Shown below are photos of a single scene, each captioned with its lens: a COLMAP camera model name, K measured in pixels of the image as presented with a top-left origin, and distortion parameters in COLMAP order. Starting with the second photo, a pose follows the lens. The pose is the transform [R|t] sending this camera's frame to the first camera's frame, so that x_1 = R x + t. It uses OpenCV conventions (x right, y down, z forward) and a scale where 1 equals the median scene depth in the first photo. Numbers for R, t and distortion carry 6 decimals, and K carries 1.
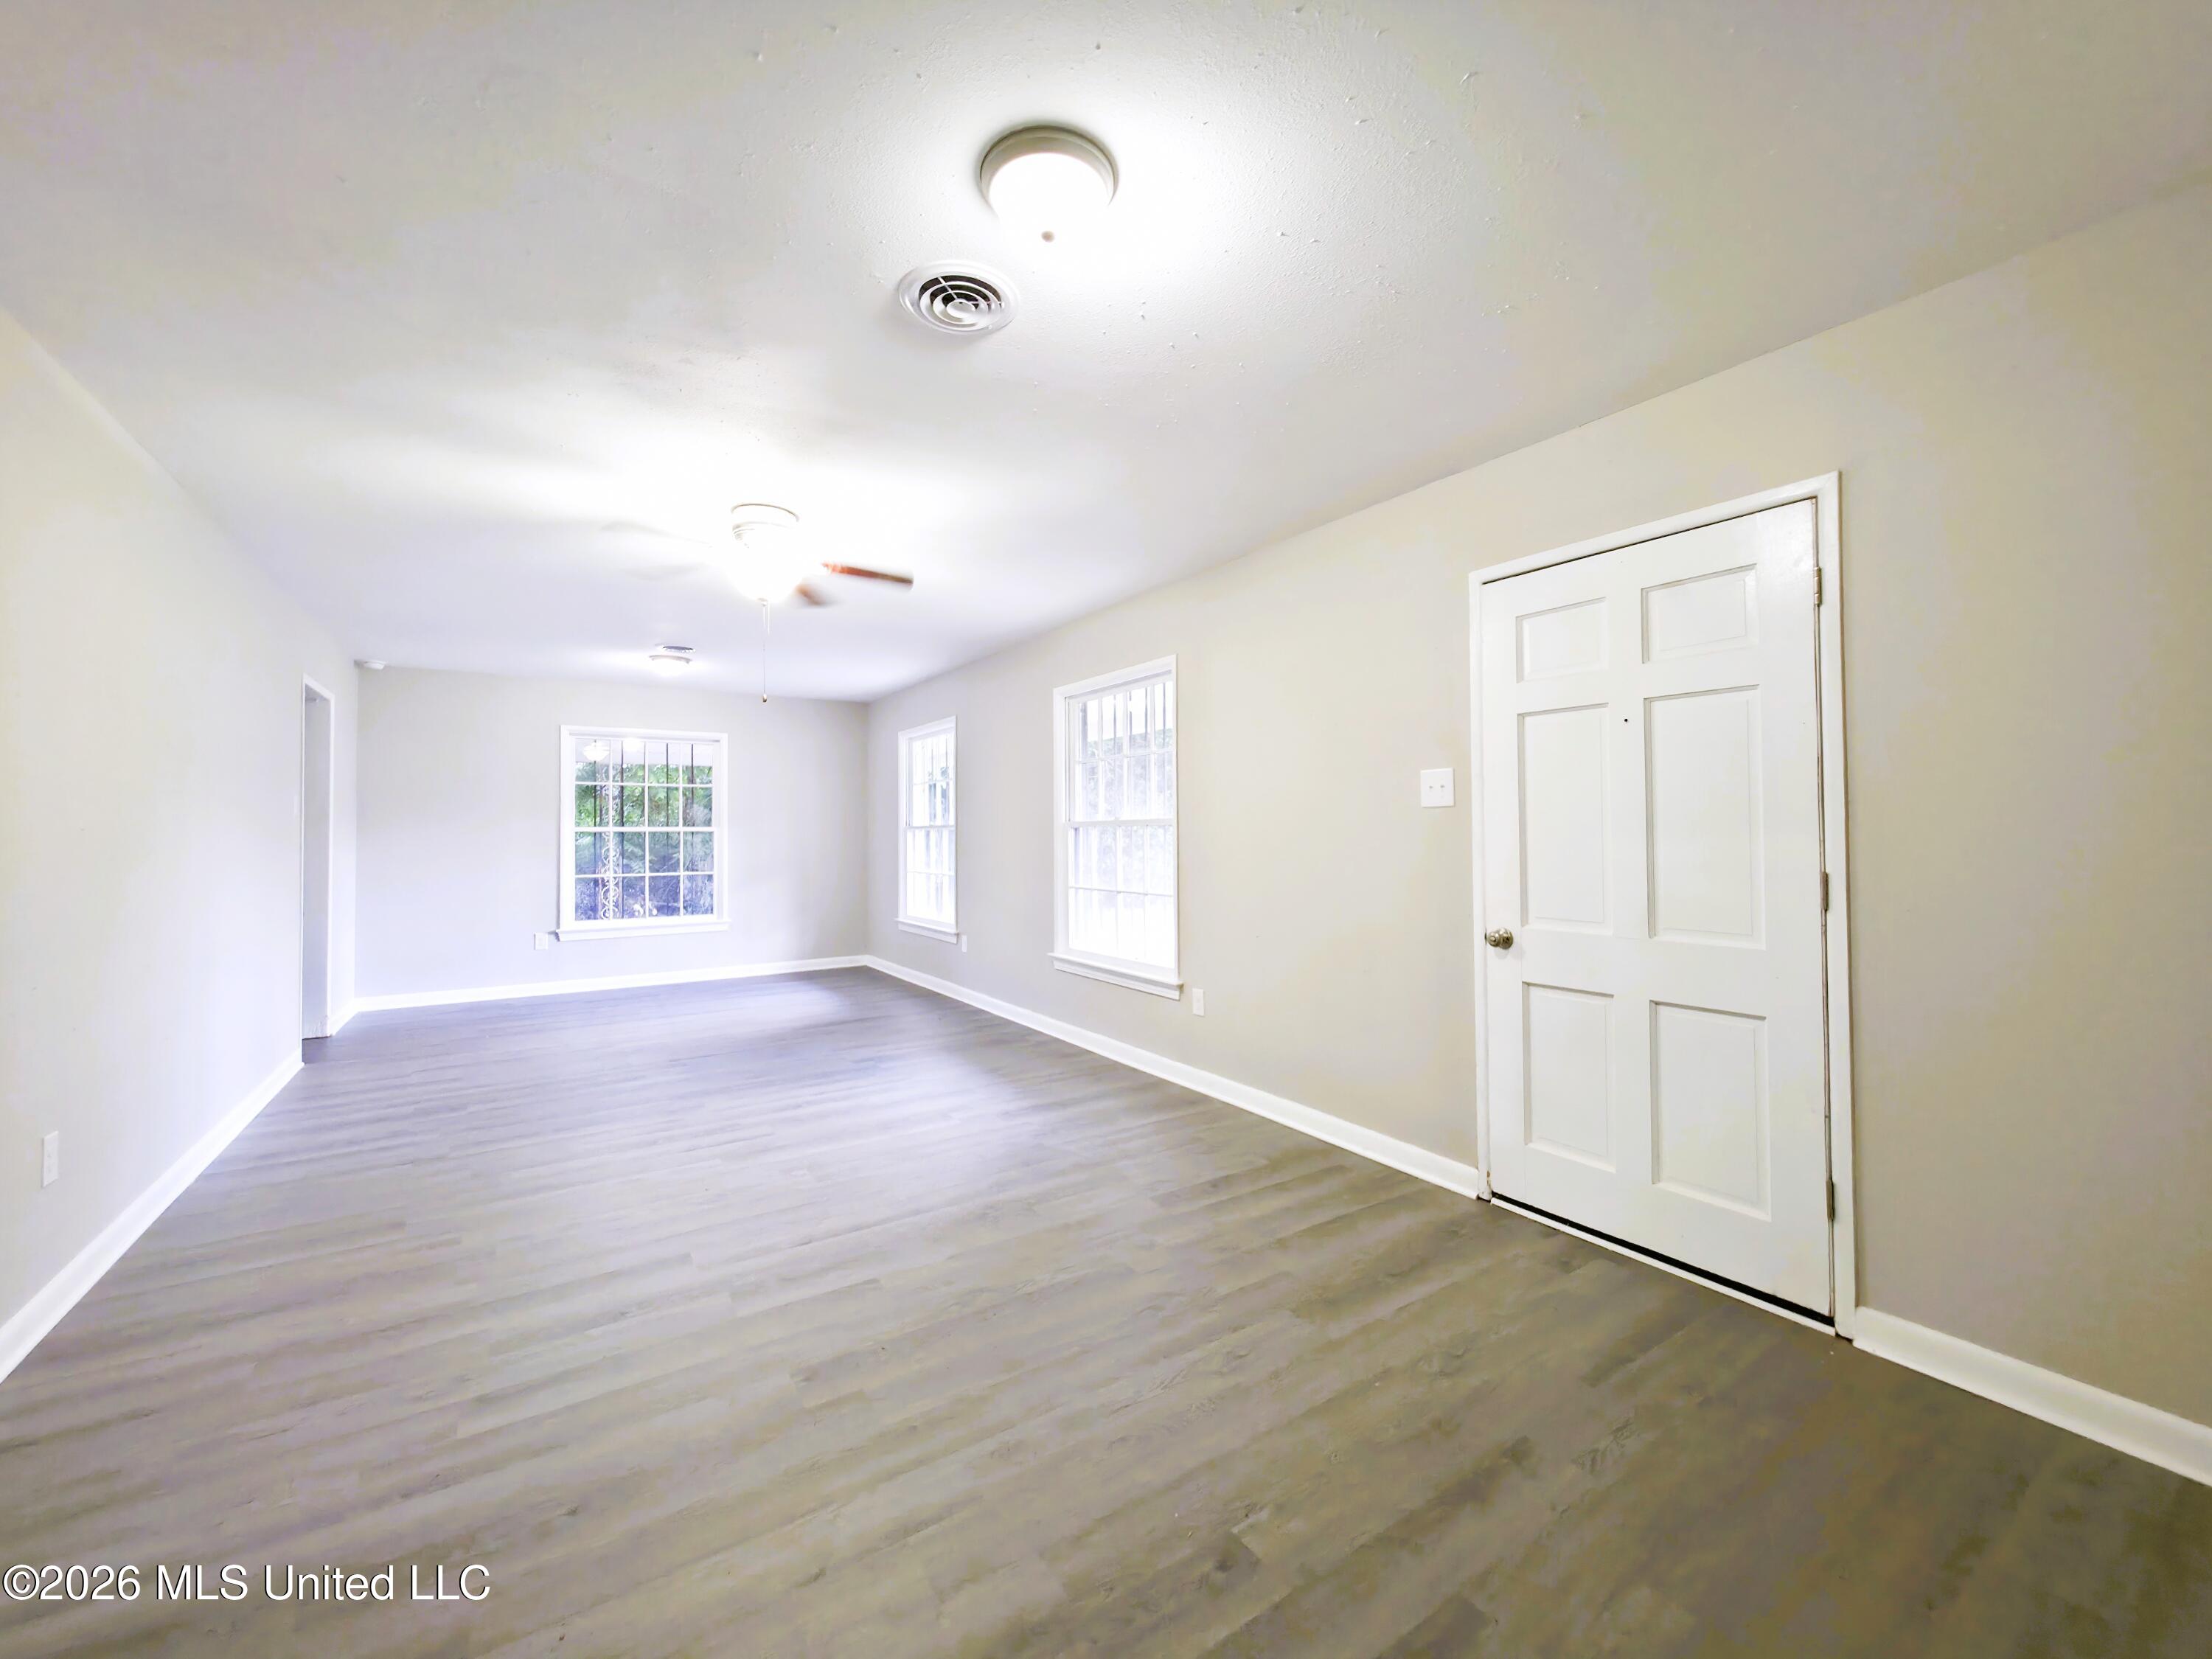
lens RADIAL K [[887.3, 0, 1112.3], [0, 887.3, 818.3], [0, 0, 1]] dist [0.003293, -0.000112]
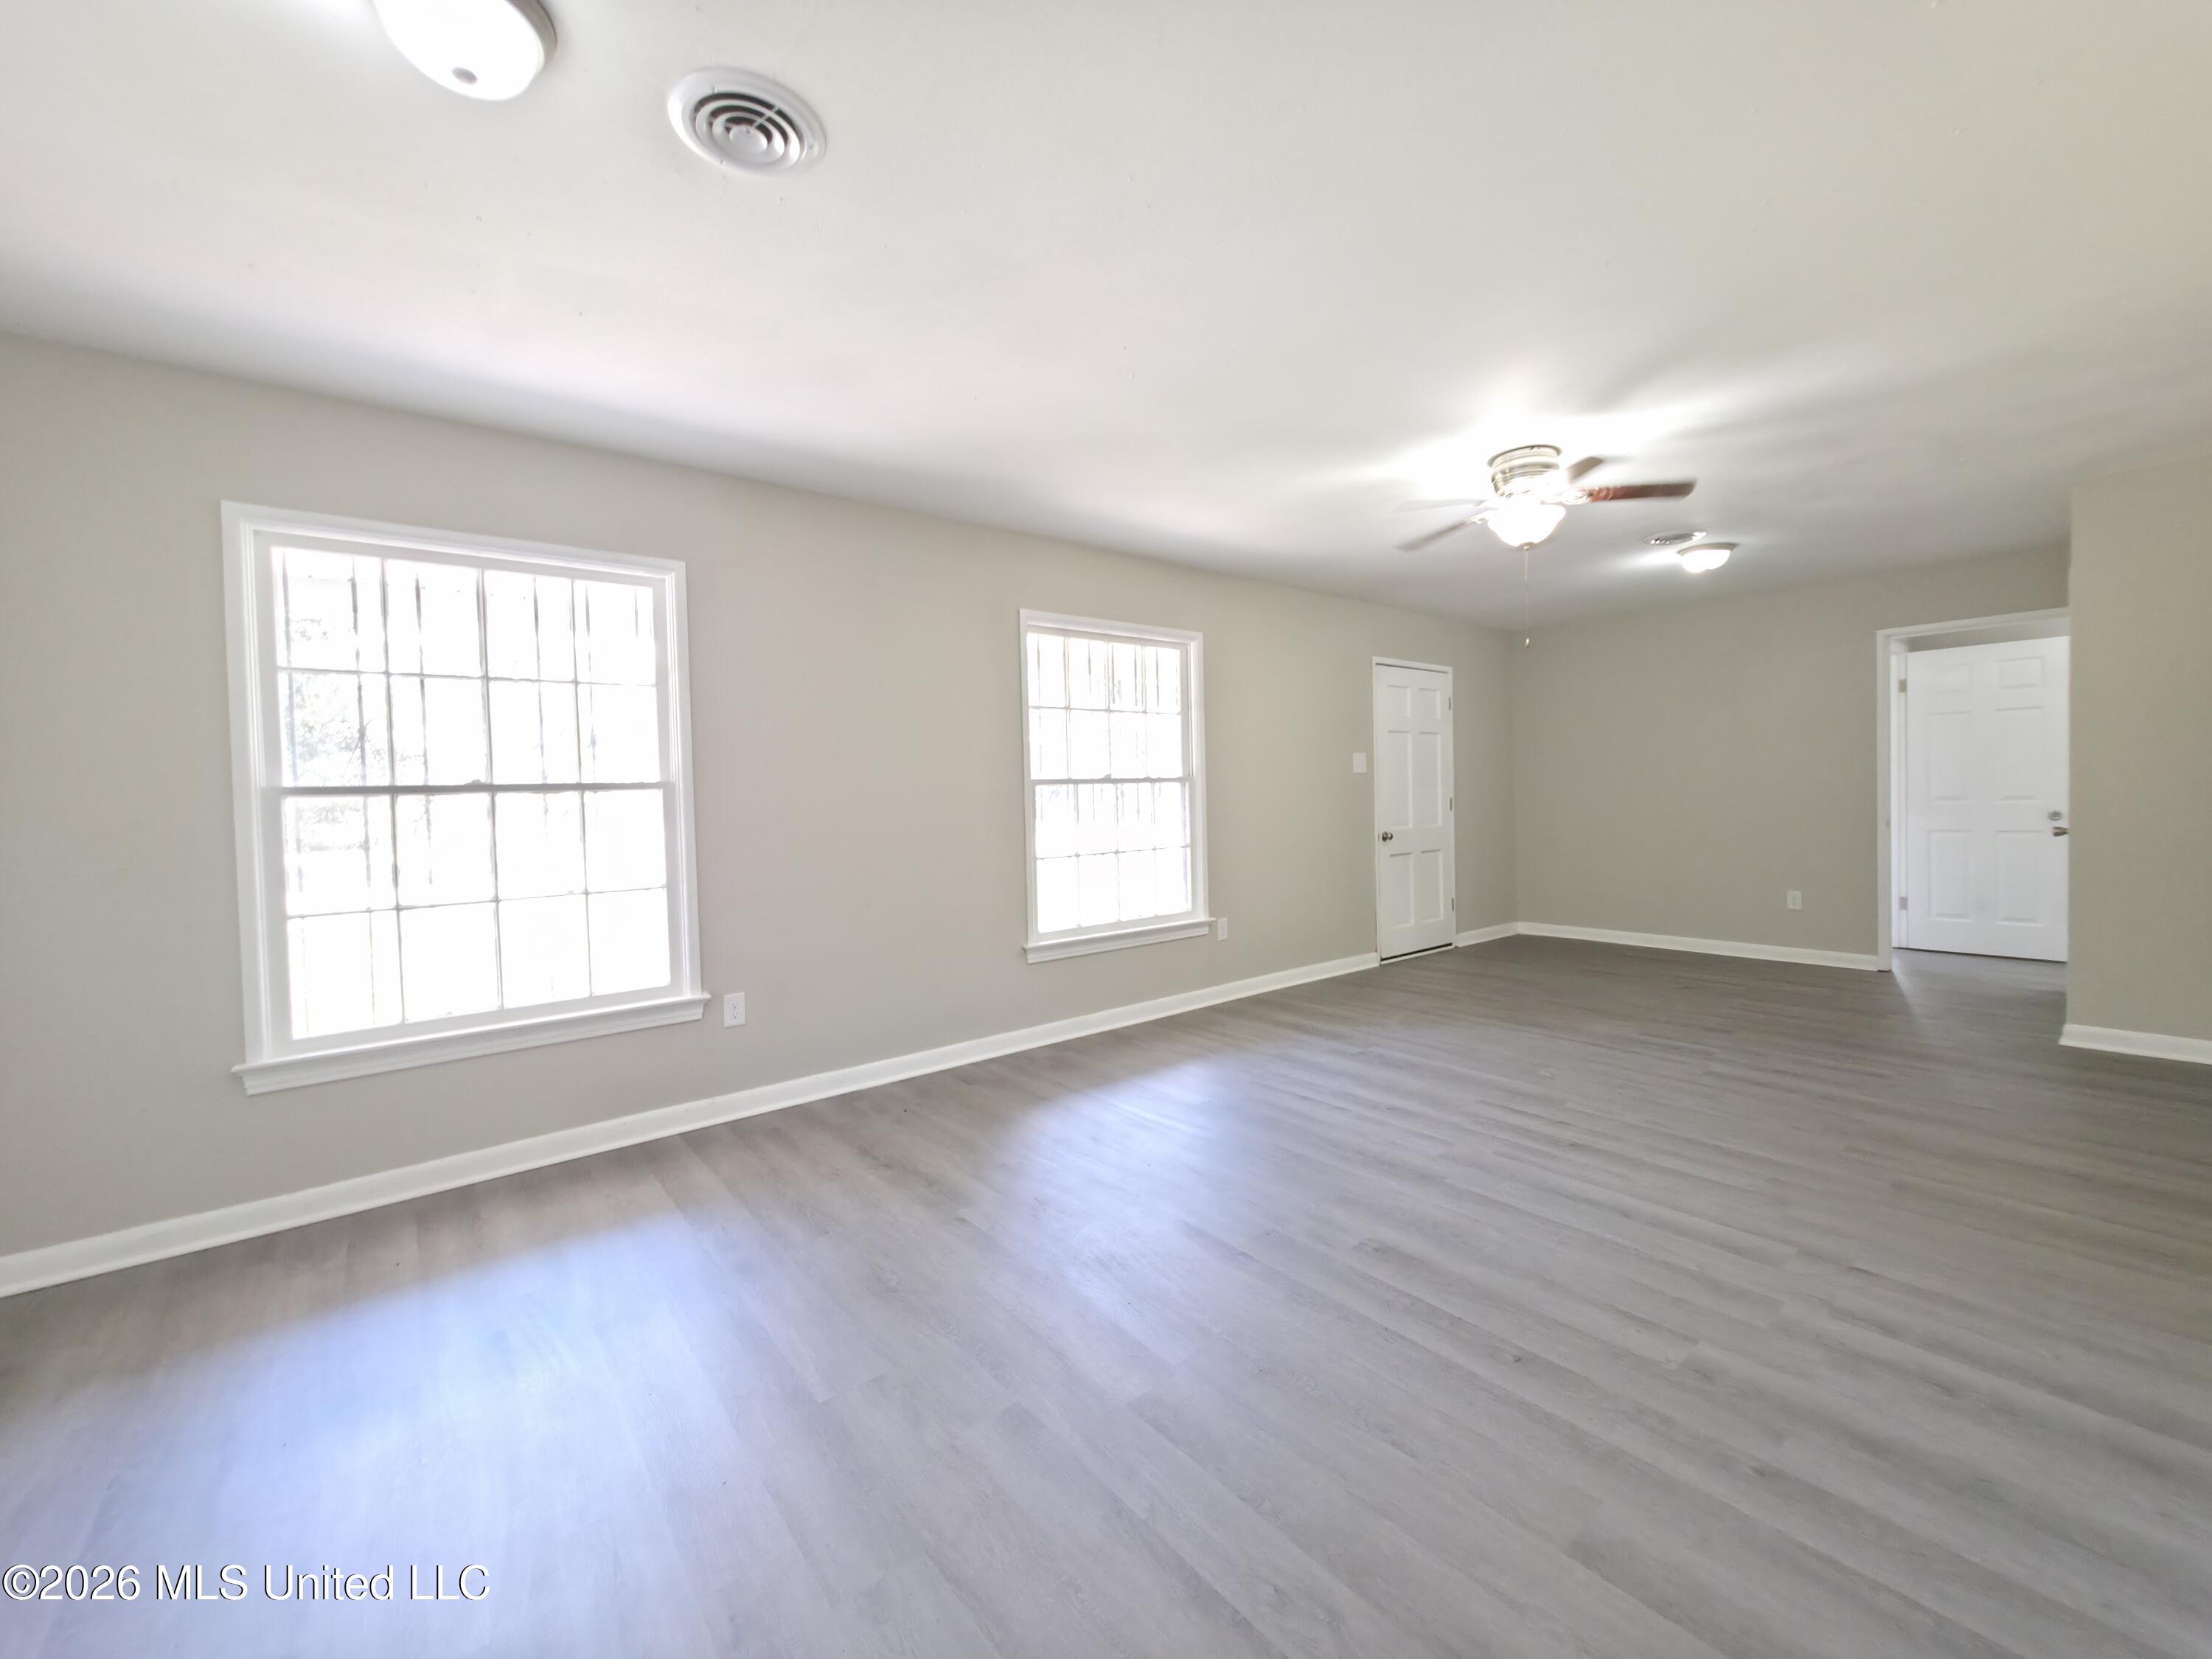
lens RADIAL K [[887.3, 0, 1112.3], [0, 887.3, 818.3], [0, 0, 1]] dist [0.003293, -0.000112]
pose [[-0.095443, -0.016366, 0.995300, -1.568227], [0.013799, 0.999747, 0.017763, 0.044341], [-0.995339, 0.015430, -0.095193, 1.813294]]
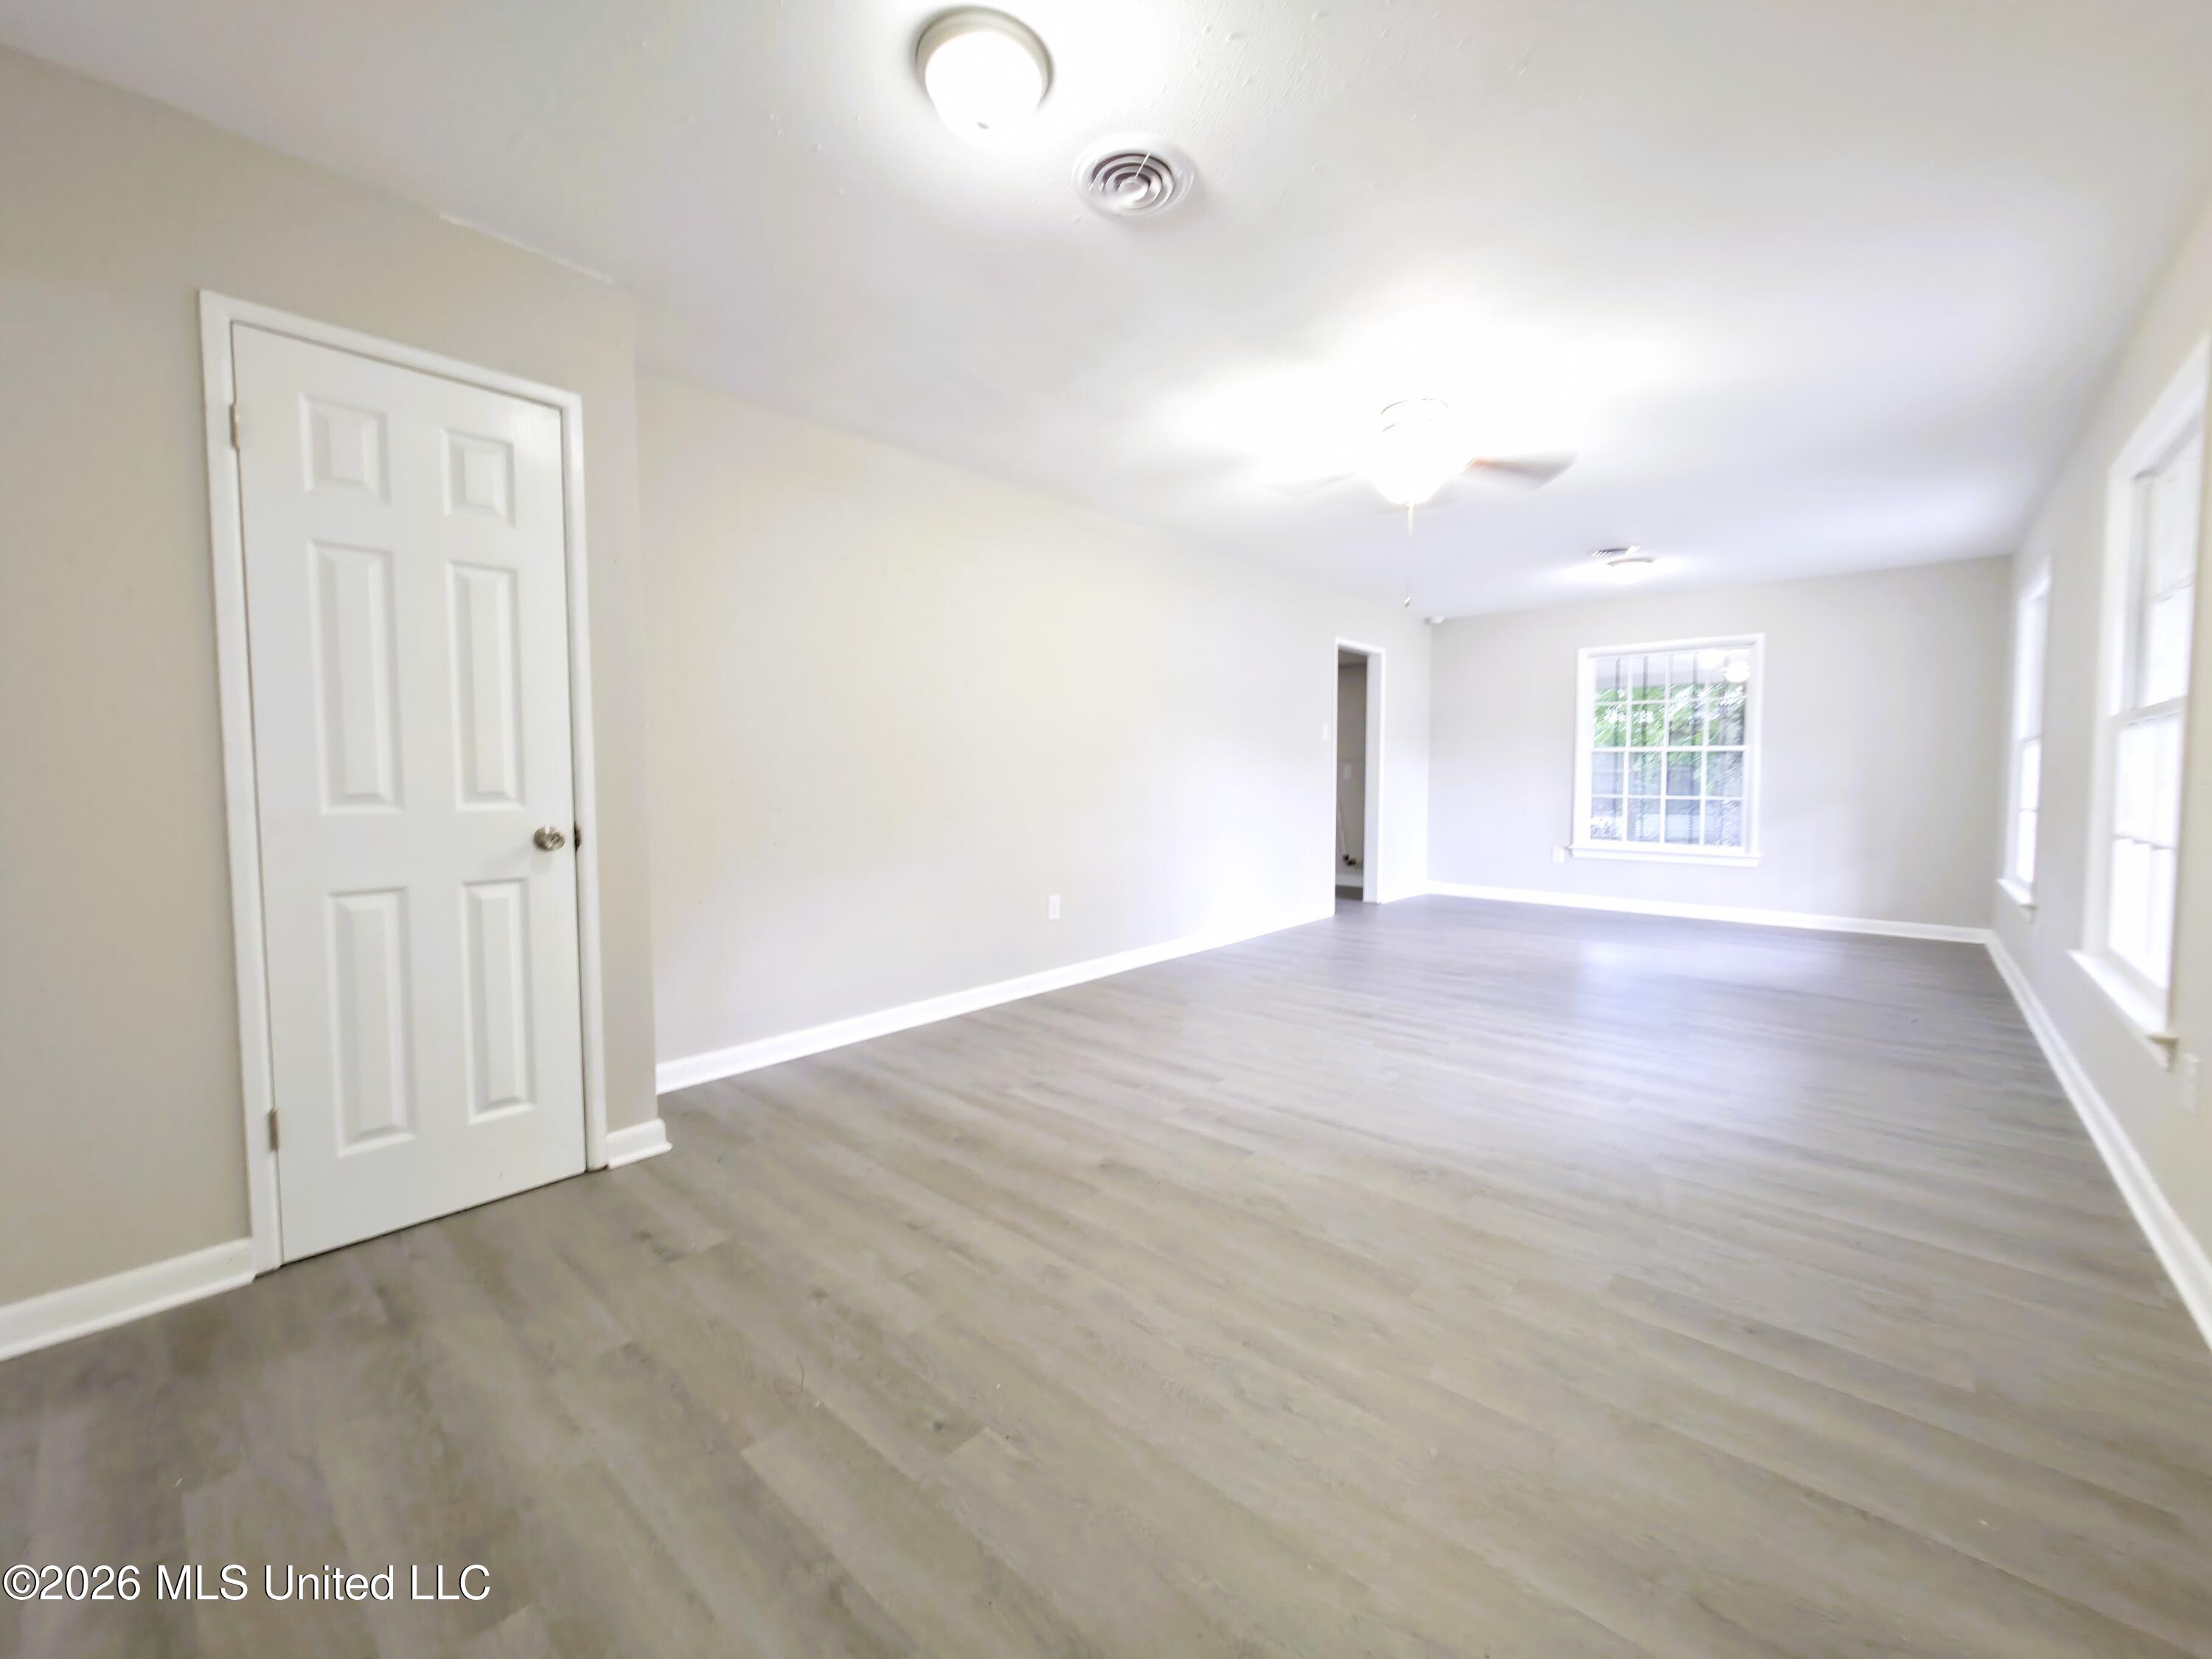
lens RADIAL K [[877.0, 0, 1108.3], [0, 877.0, 819.5], [0, 0, 1]] dist [0.003968, 0.000066]
pose [[0.254307, 0.060065, -0.965257, 0.558093], [0.013091, 0.997764, 0.065536, 0.044927], [0.967035, -0.029302, 0.252952, 0.484285]]
